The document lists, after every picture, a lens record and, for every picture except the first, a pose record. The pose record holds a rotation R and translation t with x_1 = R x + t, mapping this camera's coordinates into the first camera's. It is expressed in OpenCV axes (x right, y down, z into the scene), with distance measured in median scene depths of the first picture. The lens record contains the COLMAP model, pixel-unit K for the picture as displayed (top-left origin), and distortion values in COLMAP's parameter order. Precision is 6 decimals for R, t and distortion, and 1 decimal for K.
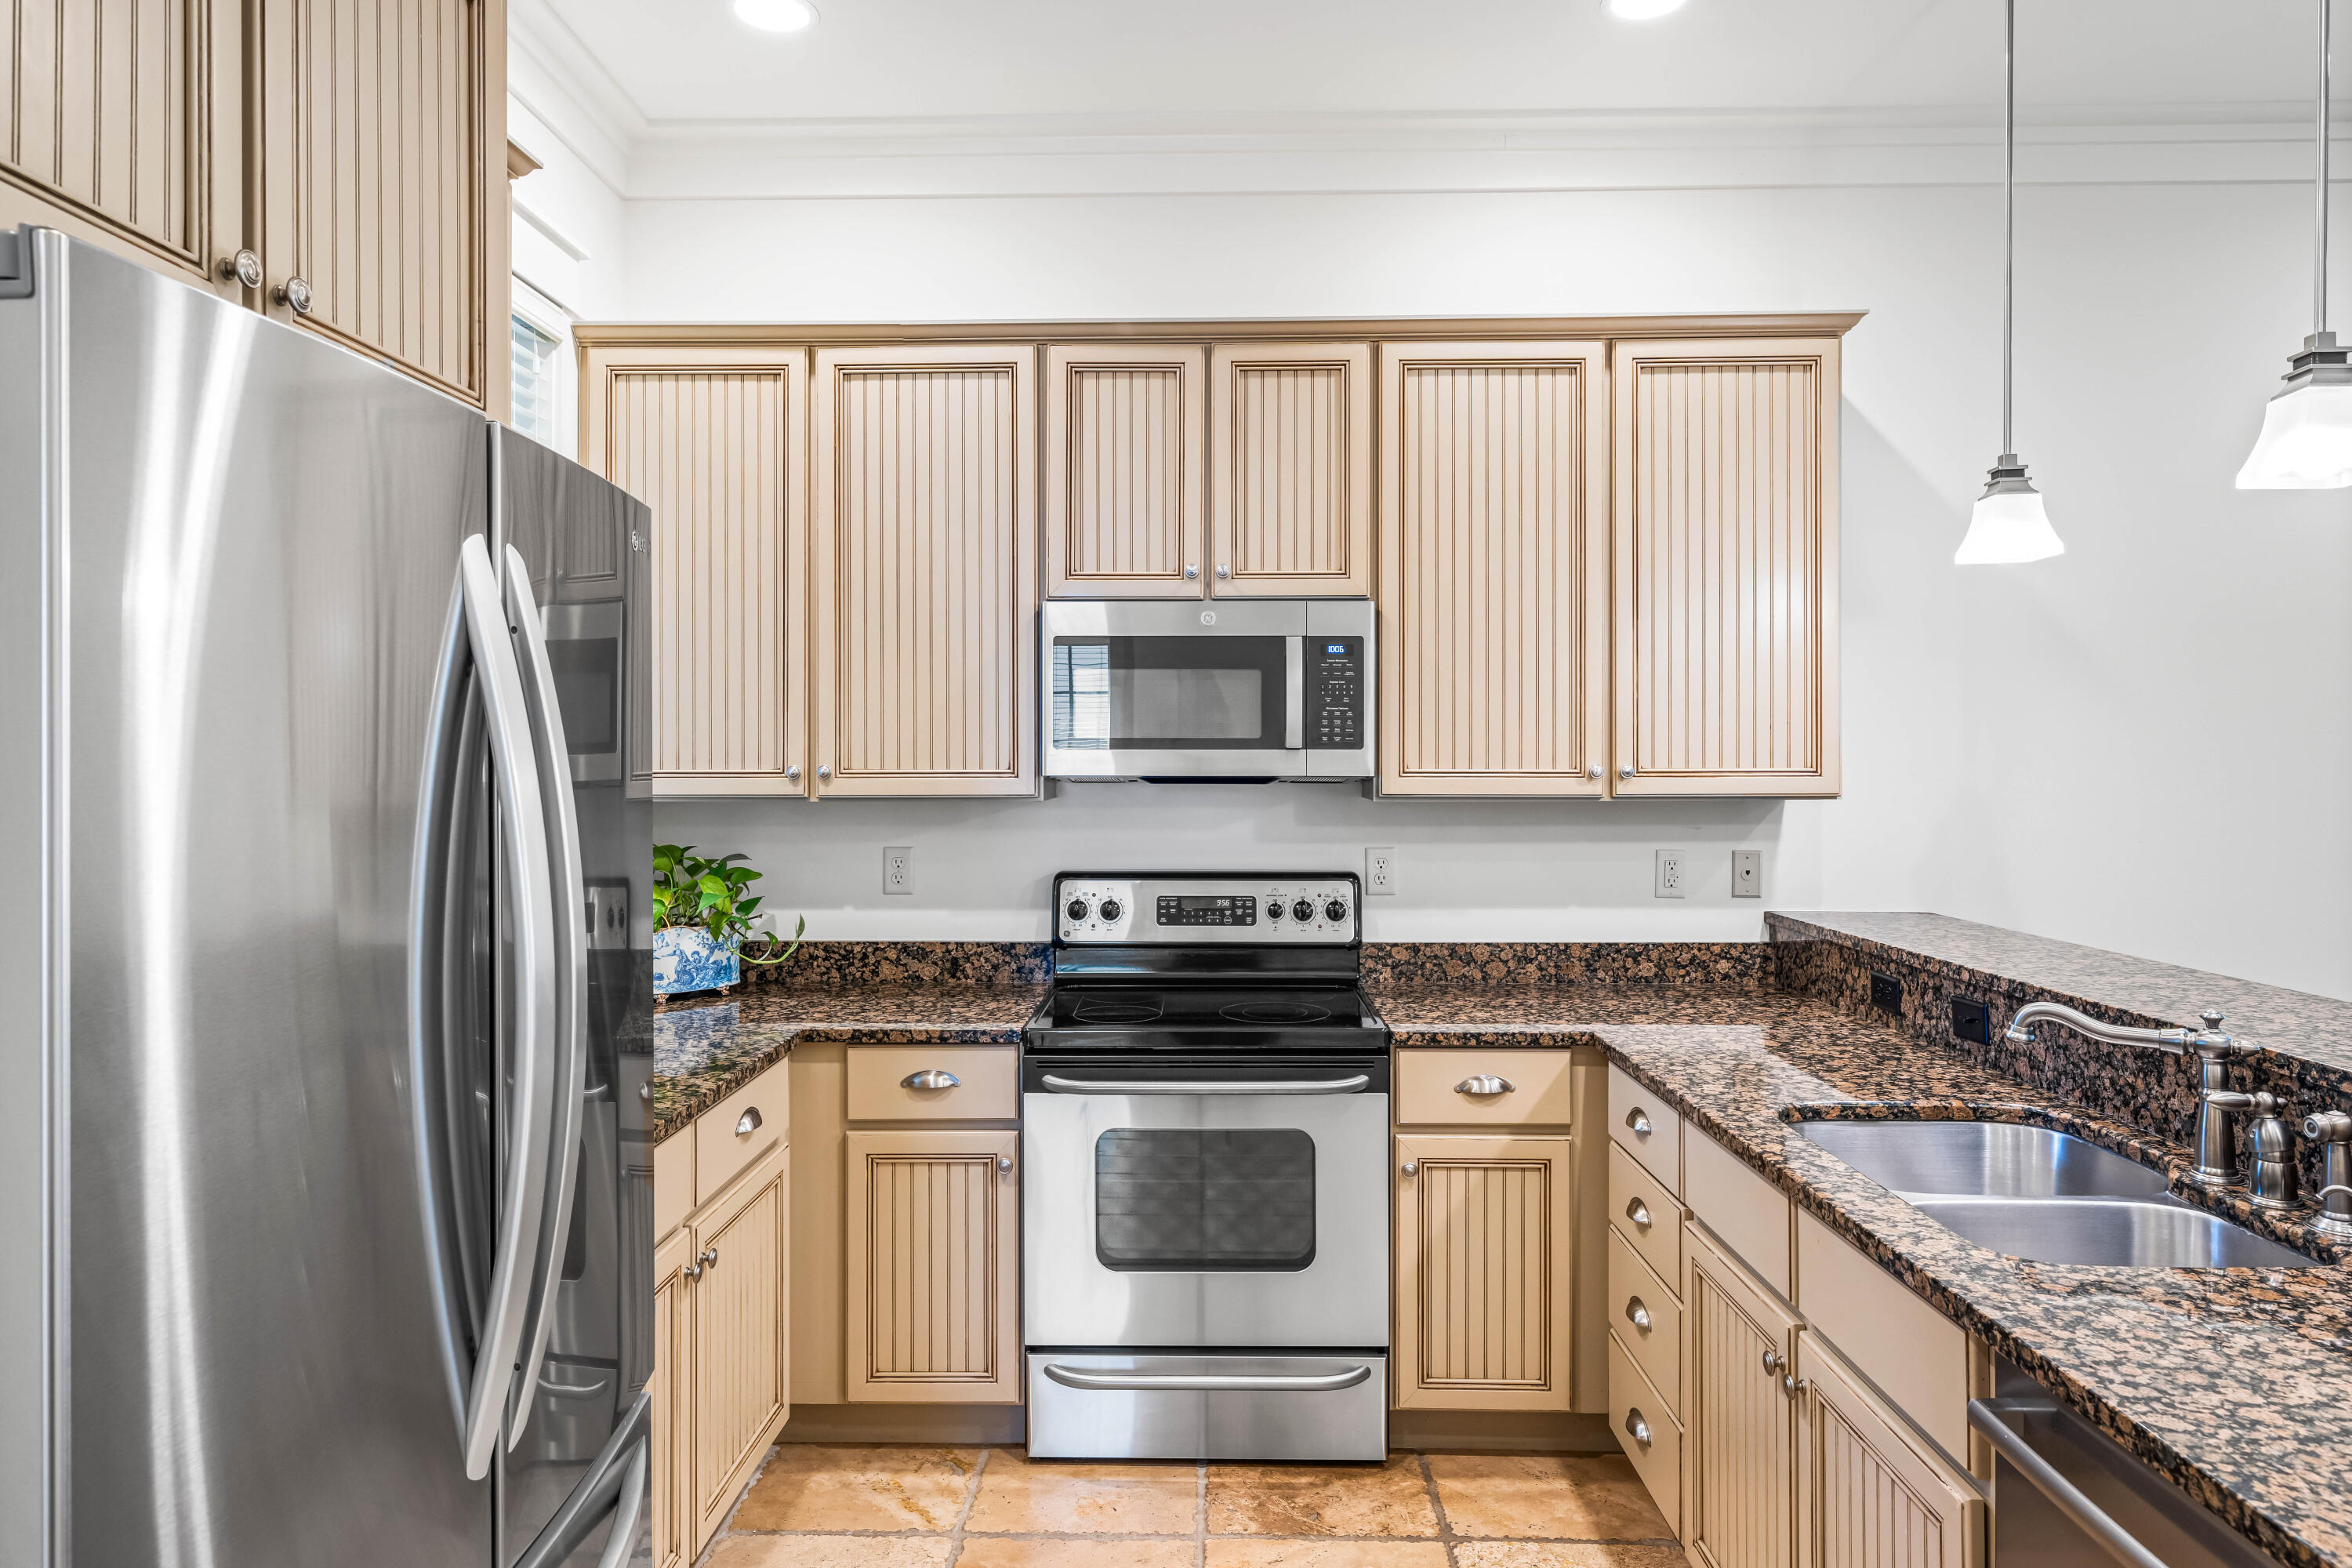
lens RADIAL K [[1419.4, 0, 1178.8], [0, 1419.4, 749.3], [0, 0, 1]] dist [0.003712, 0.002752]
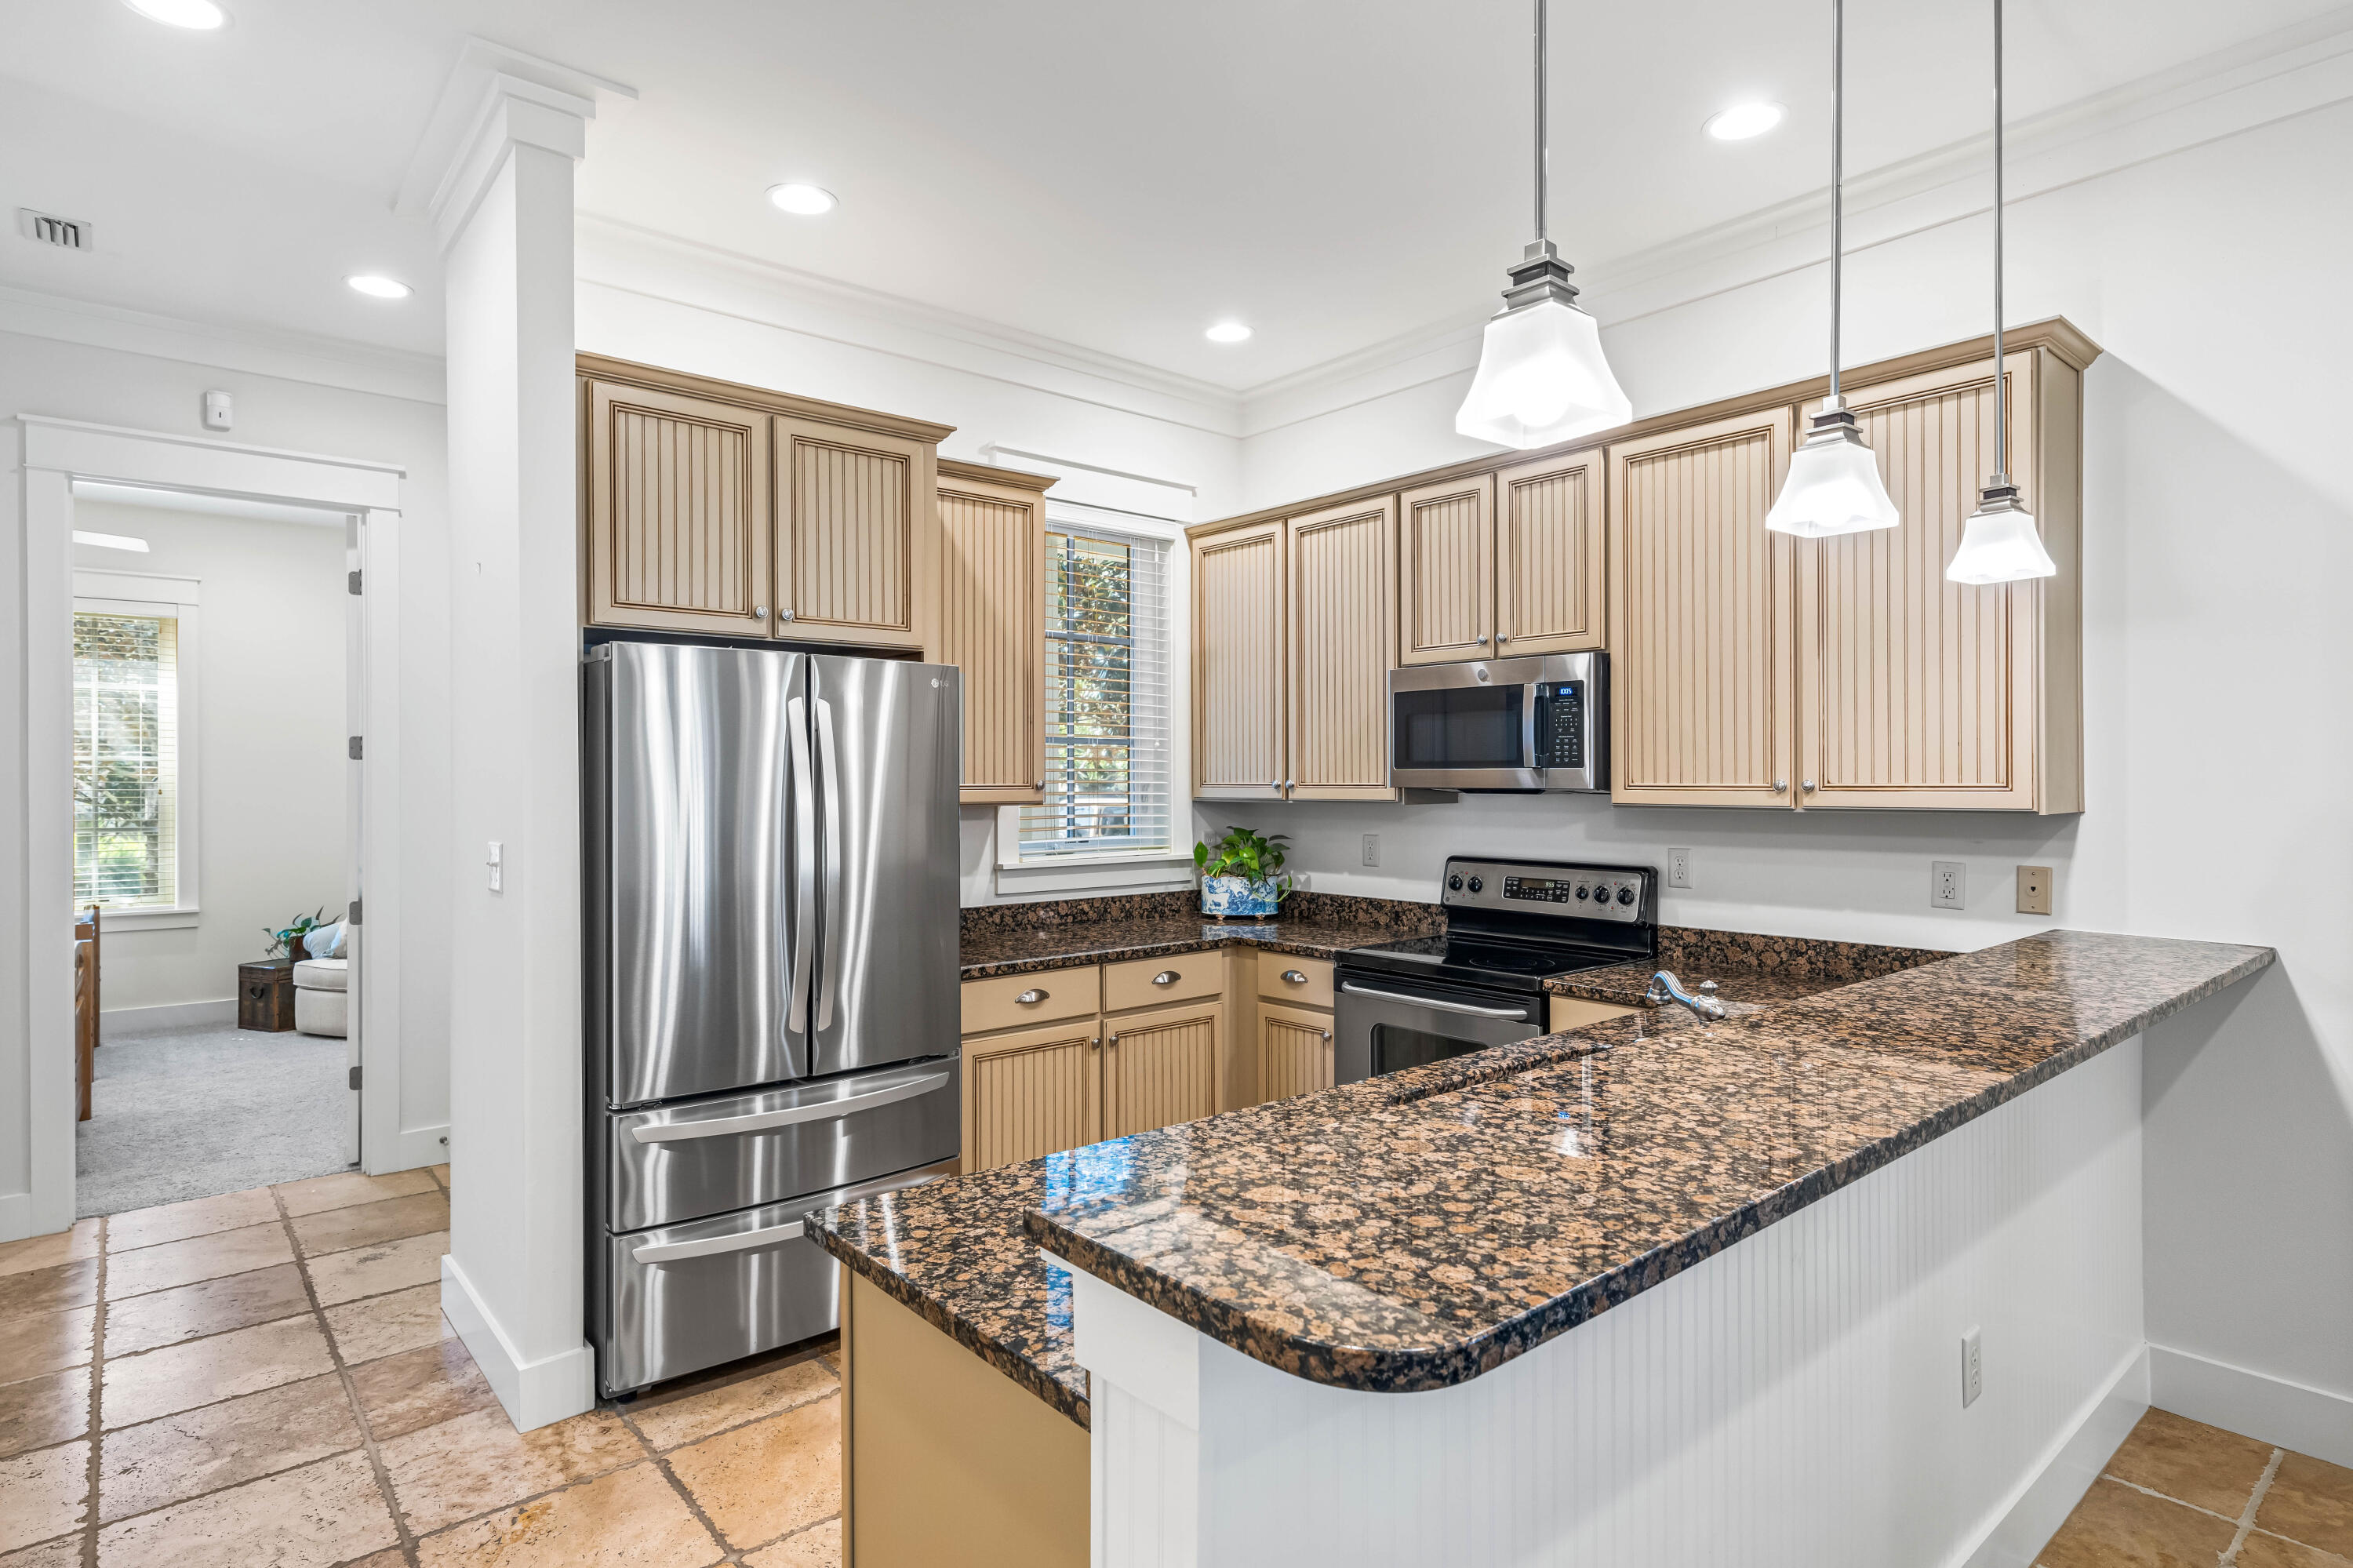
lens RADIAL K [[1238.3, 0, 1174.6], [0, 1238.3, 773.8], [0, 0, 1]] dist [0.004127, 0.000444]
pose [[0.664443, -0.003403, -0.747331, 0.686483], [0.006718, 0.999976, 0.001420, 0.001291], [0.747309, -0.005965, 0.664450, -0.024319]]
